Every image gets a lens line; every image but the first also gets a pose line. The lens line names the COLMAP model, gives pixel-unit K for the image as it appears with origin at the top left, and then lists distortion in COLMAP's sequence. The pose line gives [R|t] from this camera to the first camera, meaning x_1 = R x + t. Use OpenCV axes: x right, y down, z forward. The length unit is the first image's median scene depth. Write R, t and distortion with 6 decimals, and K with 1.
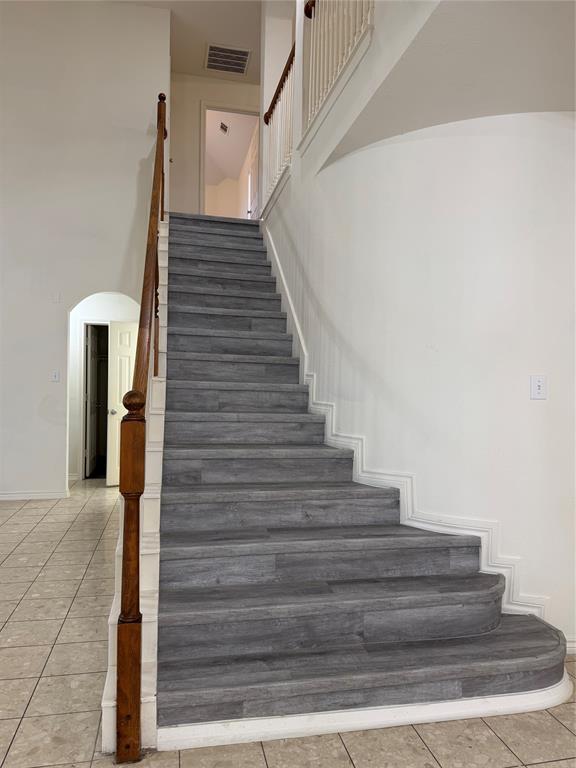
lens RADIAL K [[539.7, 0, 287.3], [0, 539.7, 383.8], [0, 0, 1]] dist [0.073258, -0.095903]
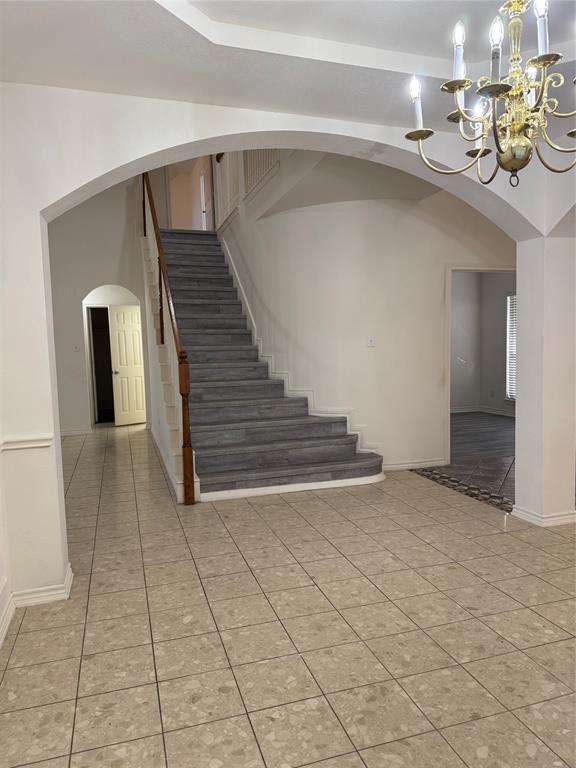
lens RADIAL K [[539.7, 0, 306.1], [0, 539.7, 397.4], [0, 0, 1]] dist [0.073258, -0.095903]
pose [[0.991423, -0.058936, 0.116649, -0.020507], [0.047404, 0.993930, 0.099281, 0.002821], [-0.121792, -0.092899, 0.988199, -0.833669]]
